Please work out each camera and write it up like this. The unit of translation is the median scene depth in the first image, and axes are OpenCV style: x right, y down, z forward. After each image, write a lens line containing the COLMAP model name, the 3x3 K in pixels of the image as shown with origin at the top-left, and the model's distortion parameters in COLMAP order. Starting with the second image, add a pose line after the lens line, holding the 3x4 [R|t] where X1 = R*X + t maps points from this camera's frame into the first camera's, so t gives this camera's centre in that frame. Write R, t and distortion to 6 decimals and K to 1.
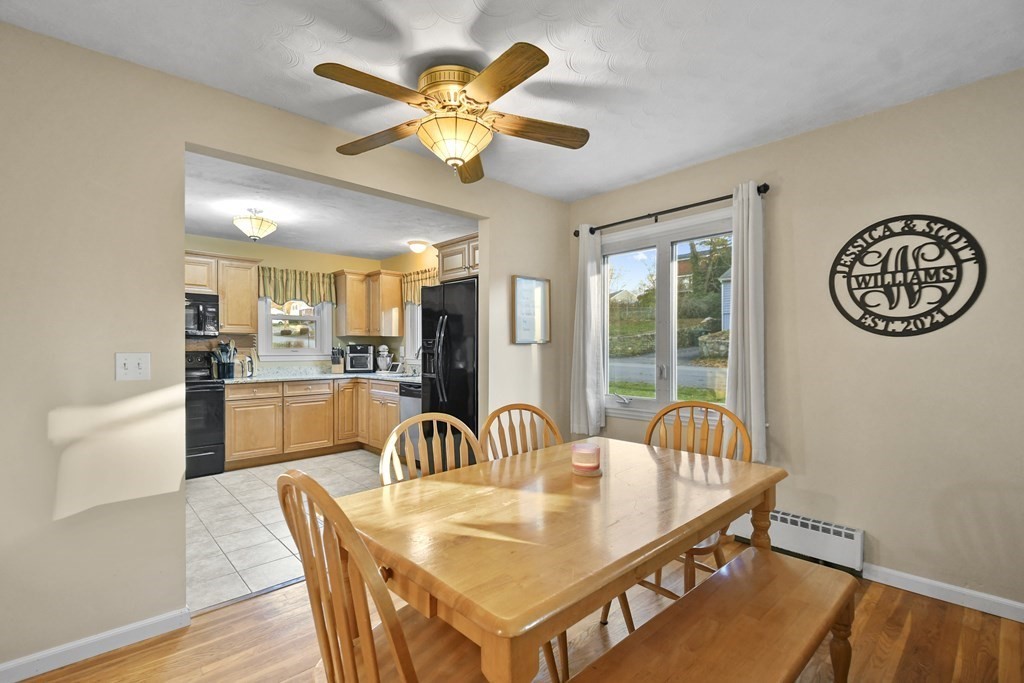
lens RADIAL K [[449.0, 0, 511.9], [0, 449.0, 349.2], [0, 0, 1]] dist [0.000247, -0.011464]
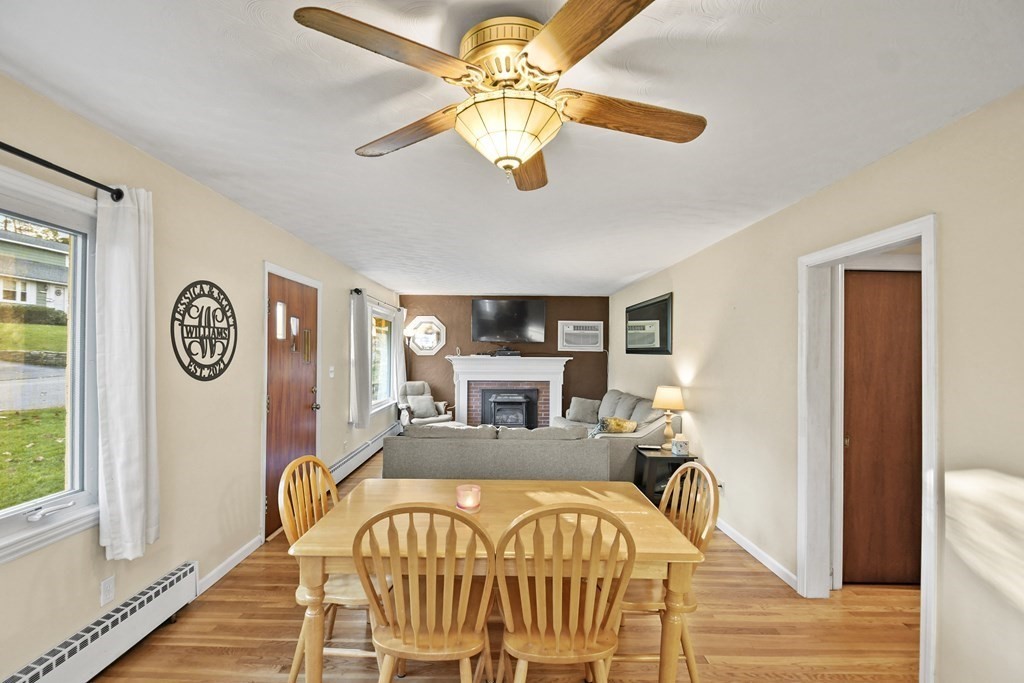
lens RADIAL K [[448.7, 0, 500.5], [0, 448.7, 350.6], [0, 0, 1]] dist [0.039013, -0.028839]
pose [[-0.724594, -0.000377, 0.689175, -0.275056], [-0.004577, 0.999980, -0.004265, -0.054219], [-0.689160, -0.006245, -0.724582, 0.669398]]
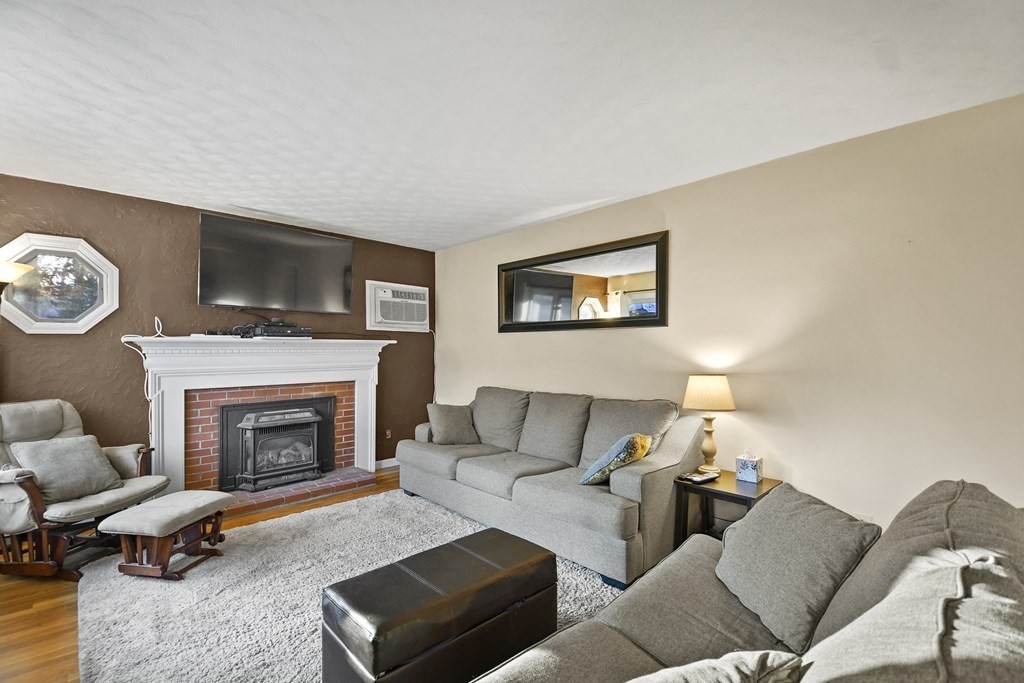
lens RADIAL K [[448.7, 0, 500.5], [0, 448.7, 350.6], [0, 0, 1]] dist [0.039013, -0.028839]
pose [[-0.999966, 0.006079, 0.005588, 0.433967], [0.006099, 0.999975, 0.003537, -0.015621], [-0.005567, 0.003571, -0.999978, 0.312577]]
